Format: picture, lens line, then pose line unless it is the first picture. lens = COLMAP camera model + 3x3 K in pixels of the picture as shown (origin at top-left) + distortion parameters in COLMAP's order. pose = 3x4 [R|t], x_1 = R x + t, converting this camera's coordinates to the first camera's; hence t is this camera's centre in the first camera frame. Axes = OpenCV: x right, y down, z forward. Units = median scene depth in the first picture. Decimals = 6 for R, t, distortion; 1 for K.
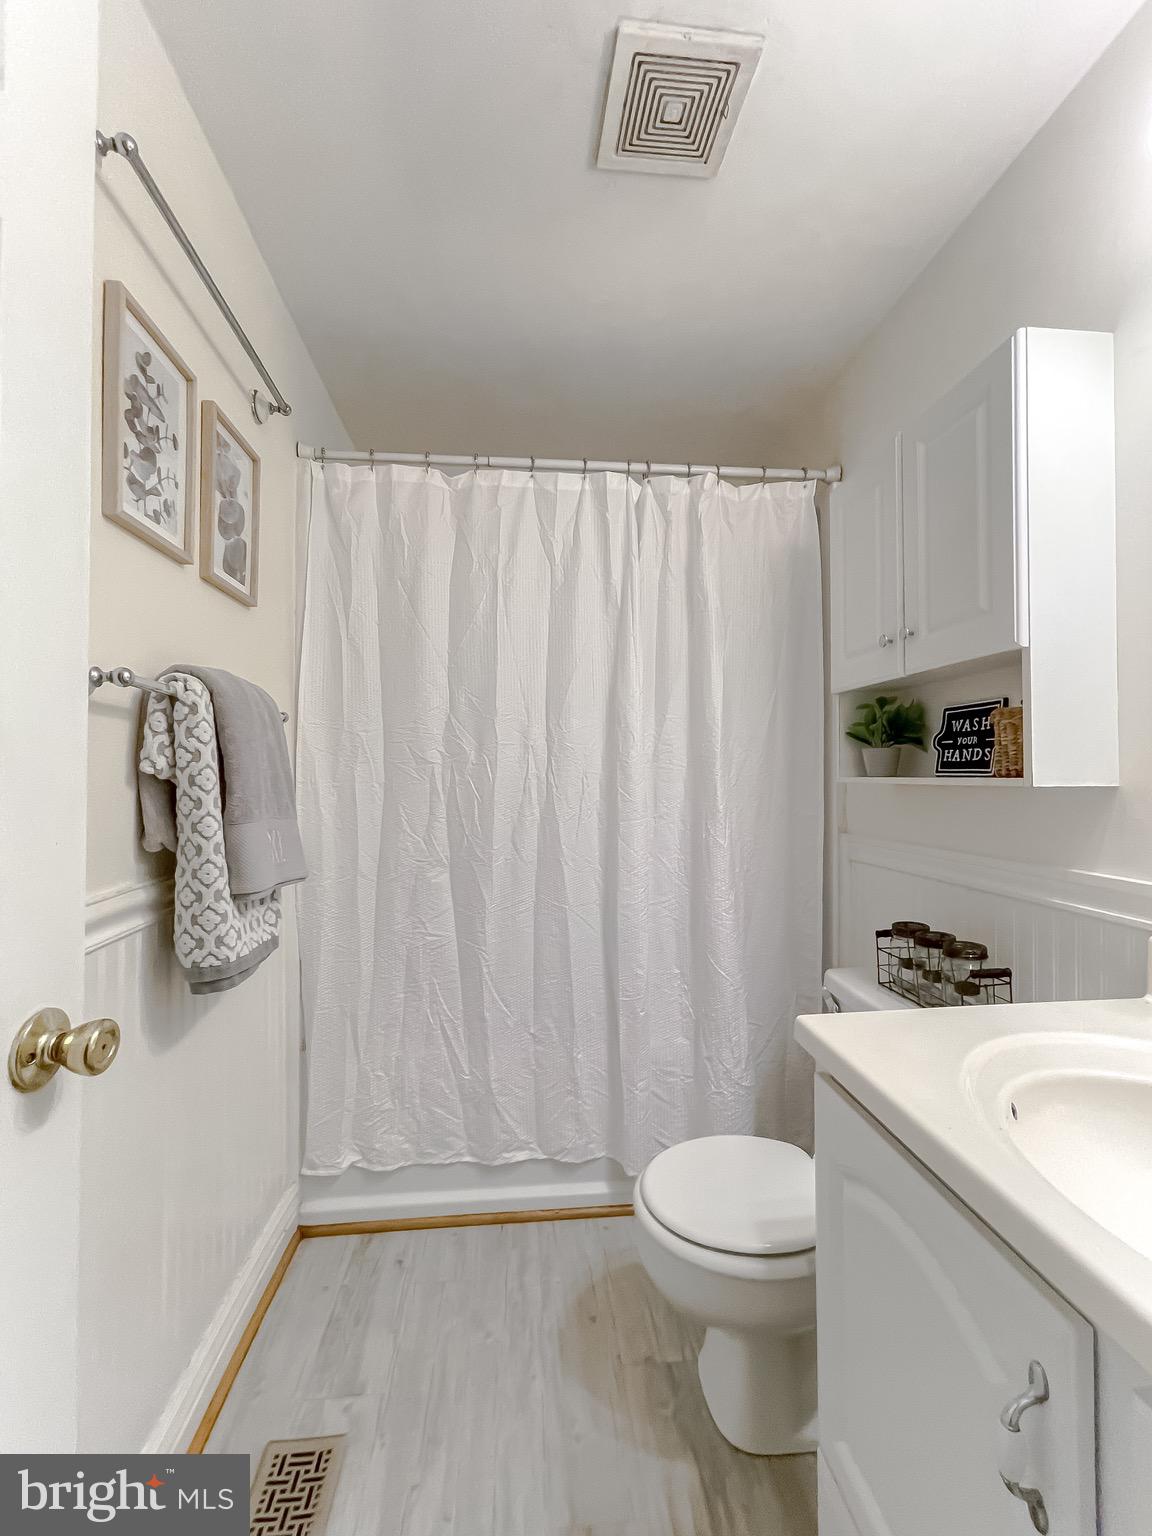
lens RADIAL K [[631.3, 0, 576.0], [0, 631.3, 768.0], [0, 0, 1]] dist [0.000913, 0.000203]
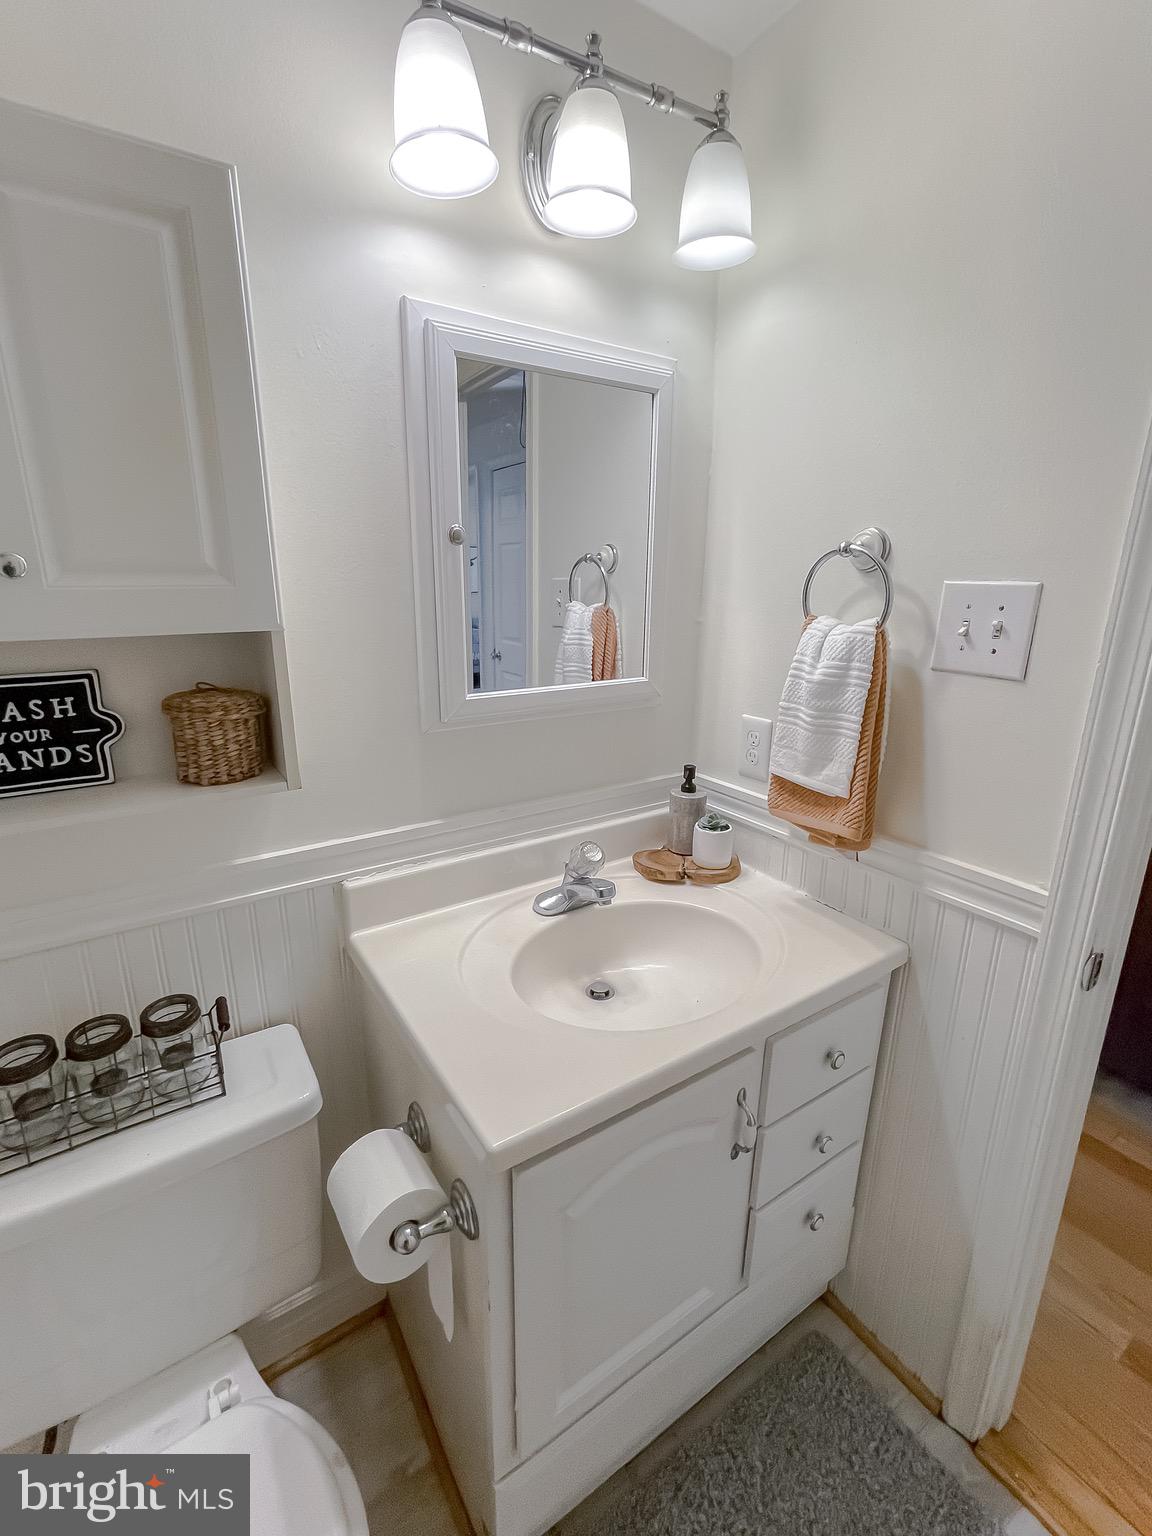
lens RADIAL K [[631.3, 0, 576.0], [0, 631.3, 768.0], [0, 0, 1]] dist [0.000913, 0.000203]
pose [[-0.457573, -0.231786, 0.858430, -0.175011], [-0.006144, 0.966227, 0.257617, -0.183642], [-0.889151, 0.112605, -0.443544, 0.826388]]
